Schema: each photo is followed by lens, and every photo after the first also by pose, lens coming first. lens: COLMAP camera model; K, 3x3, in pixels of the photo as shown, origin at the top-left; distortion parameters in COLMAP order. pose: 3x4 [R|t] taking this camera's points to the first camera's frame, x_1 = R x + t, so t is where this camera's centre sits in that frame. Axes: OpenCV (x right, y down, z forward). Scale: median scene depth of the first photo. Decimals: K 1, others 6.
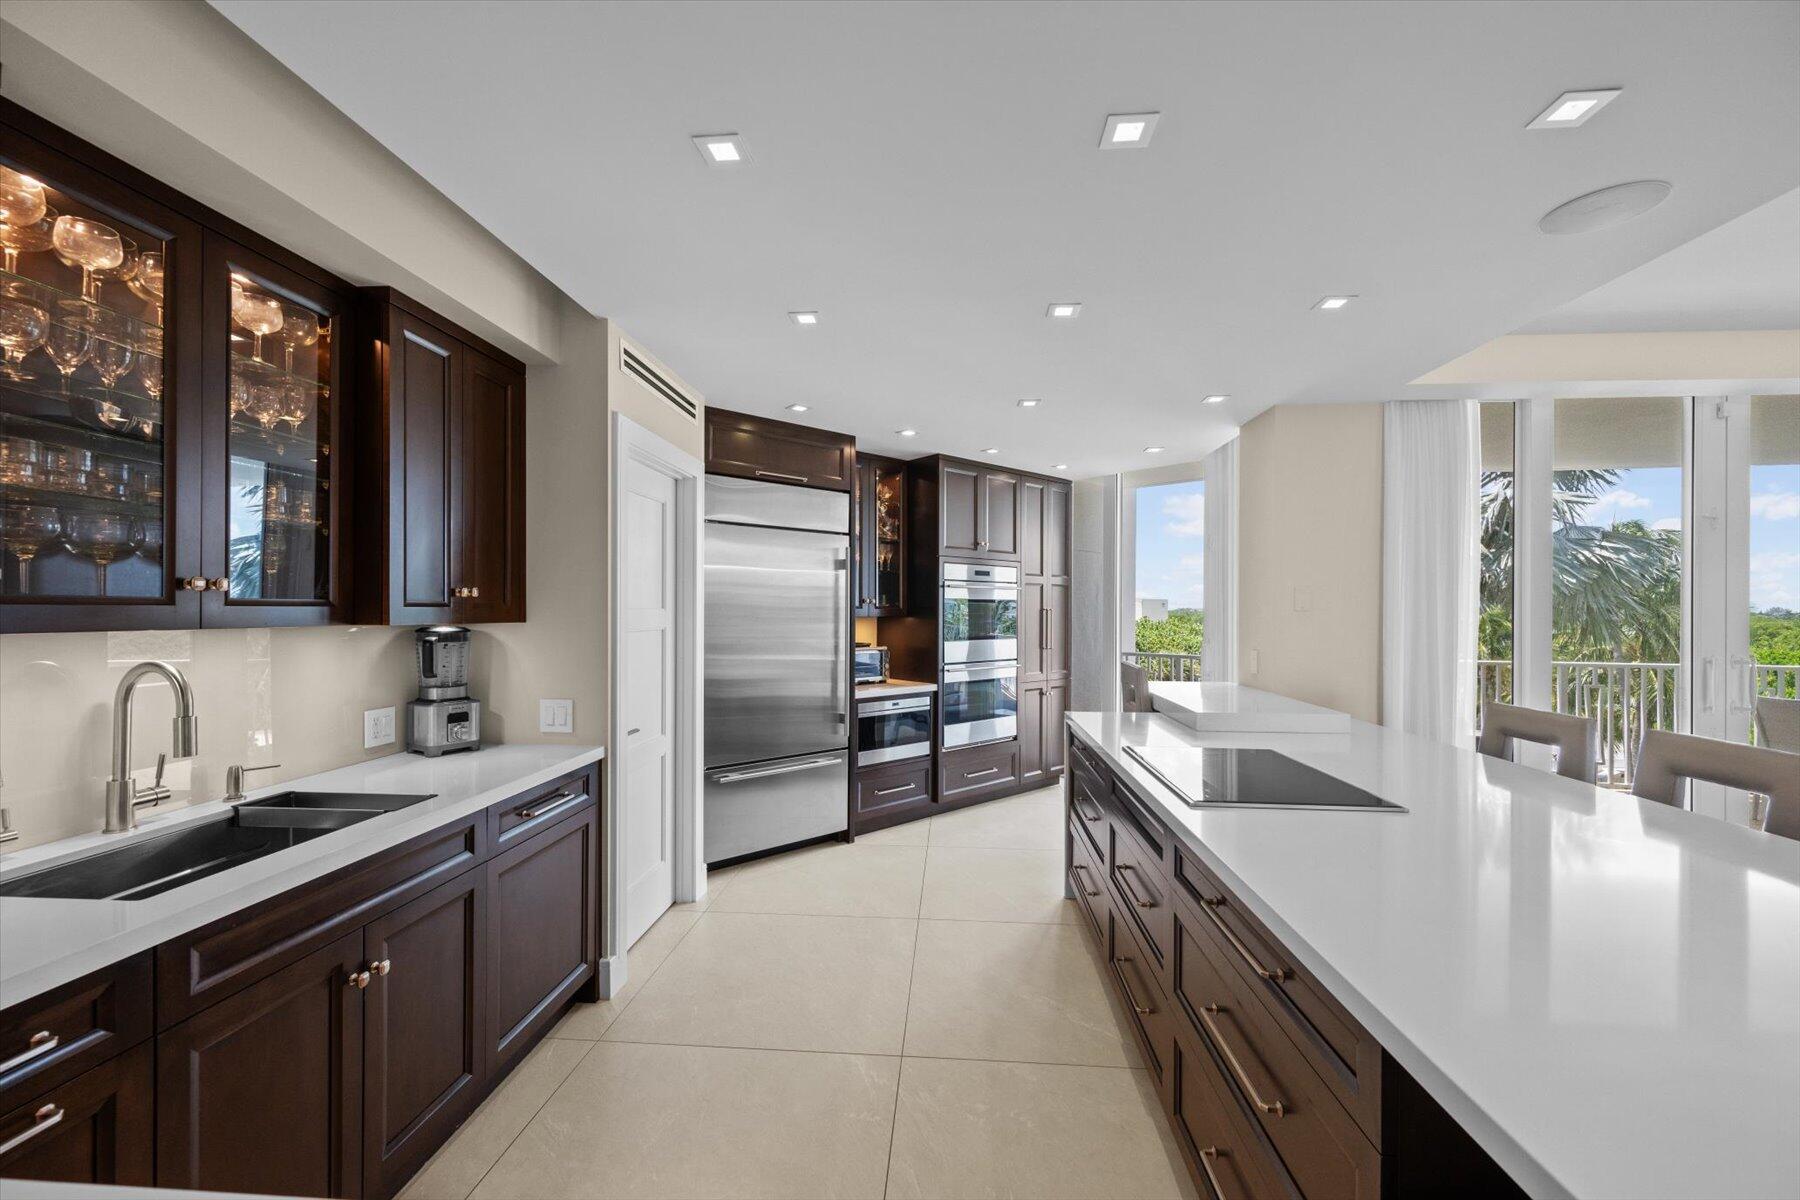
lens RADIAL K [[722.4, 0, 889.7], [0, 722.4, 607.7], [0, 0, 1]] dist [0.000603, -0.000156]
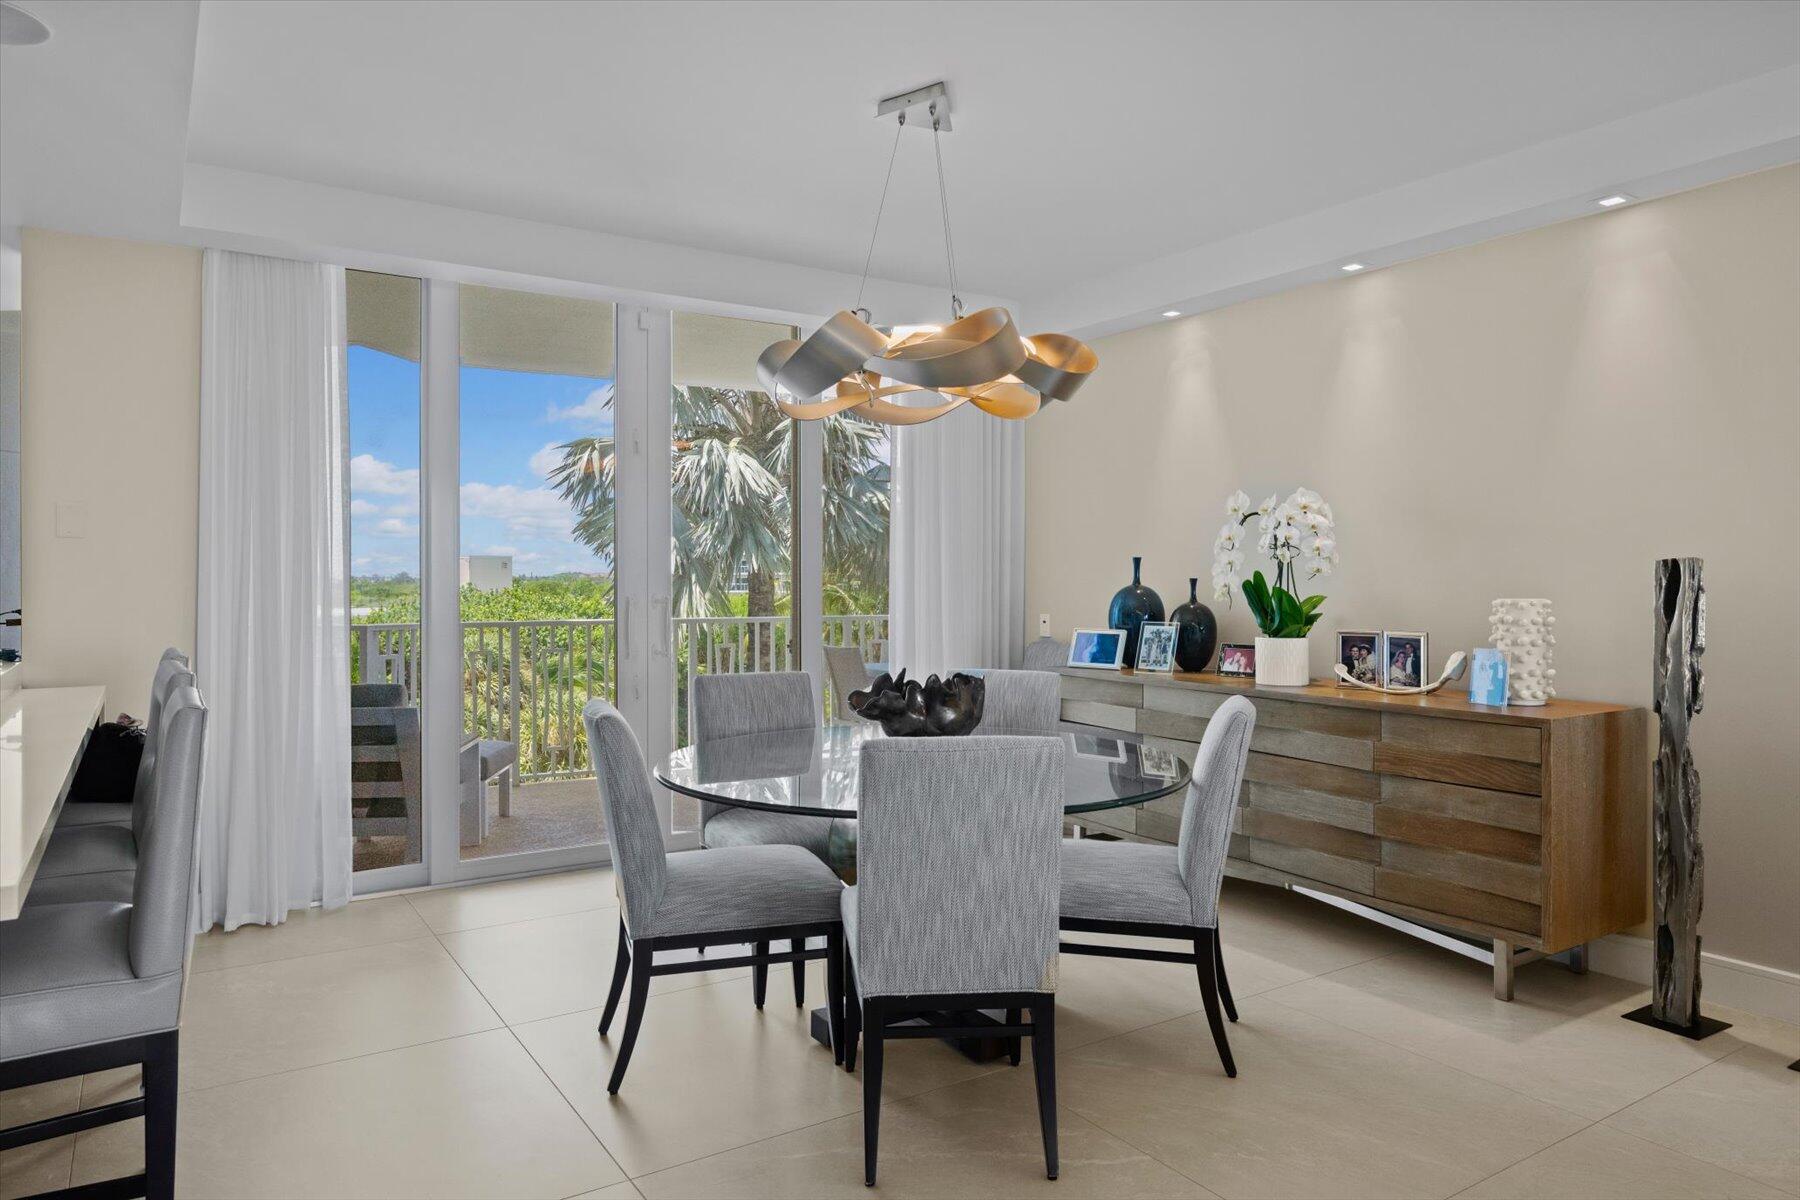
lens RADIAL K [[1173.2, 0, 865.5], [0, 1173.2, 564.6], [0, 0, 1]] dist [0.008445, -0.003016]
pose [[0.794719, -0.000200, 0.606978, 0.437523], [0.002960, 0.999989, -0.003546, 0.031973], [-0.606971, 0.004614, 0.794711, -0.292728]]
